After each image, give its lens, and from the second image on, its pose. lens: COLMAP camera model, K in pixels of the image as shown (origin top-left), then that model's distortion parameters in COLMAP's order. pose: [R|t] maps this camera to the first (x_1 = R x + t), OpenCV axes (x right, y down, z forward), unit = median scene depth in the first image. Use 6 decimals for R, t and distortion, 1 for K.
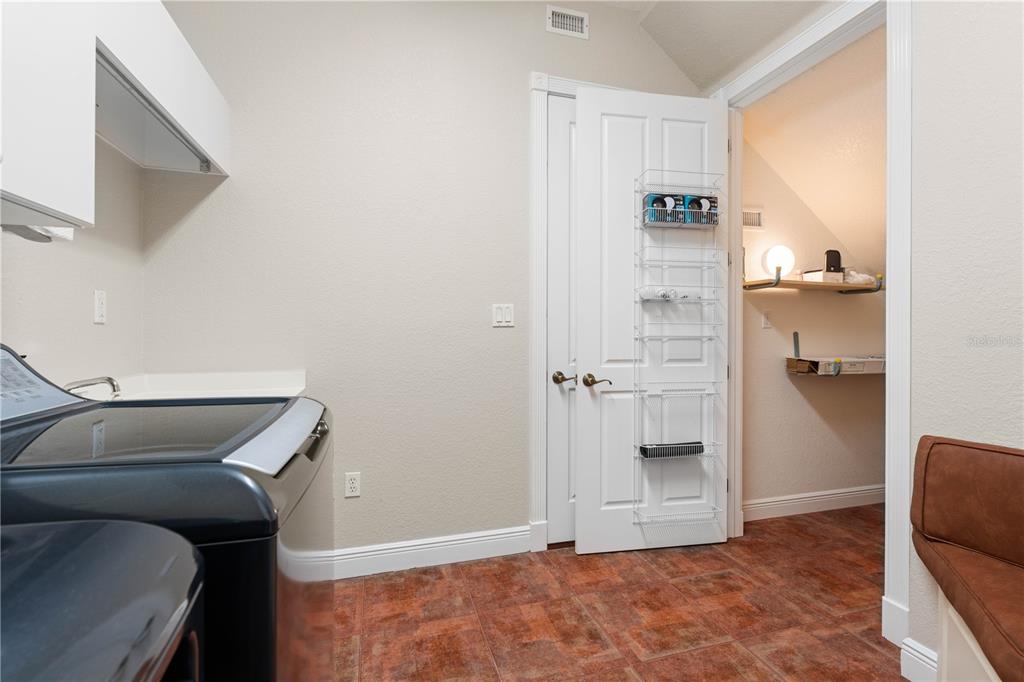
lens RADIAL K [[462.5, 0, 512.0], [0, 462.5, 341.0], [0, 0, 1]] dist [-0.002238, 0.000670]
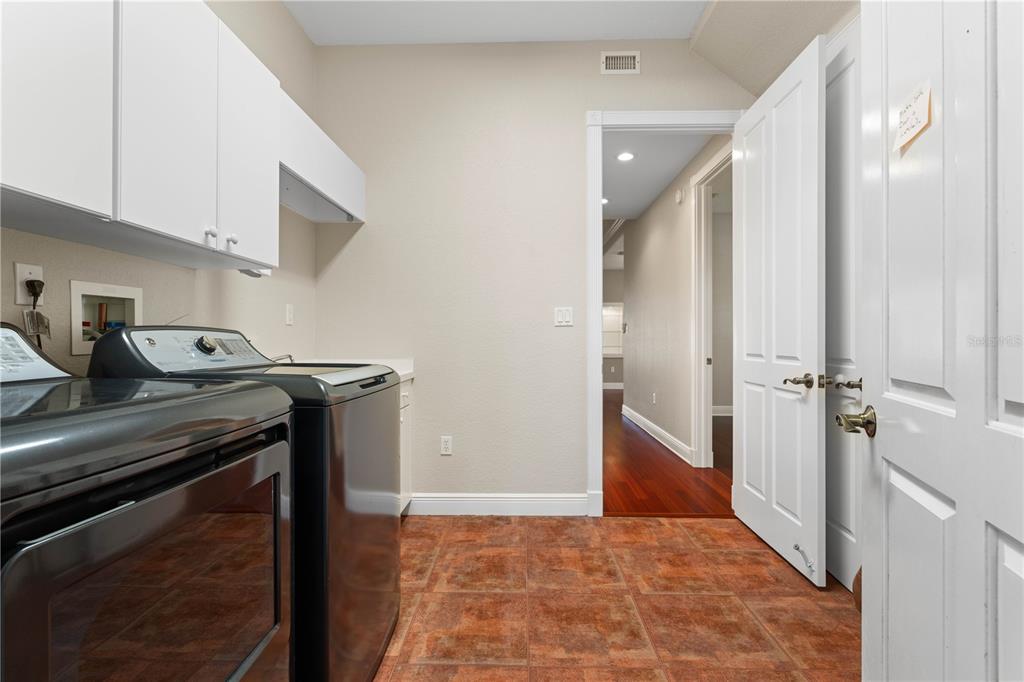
lens RADIAL K [[463.9, 0, 512.8], [0, 463.9, 349.9], [0, 0, 1]] dist [-0.002100, 0.000192]
pose [[0.949740, 0.002577, -0.313030, 0.285013], [-0.002269, 0.999997, 0.001346, 0.036611], [0.313032, -0.000568, 0.949742, -0.233932]]
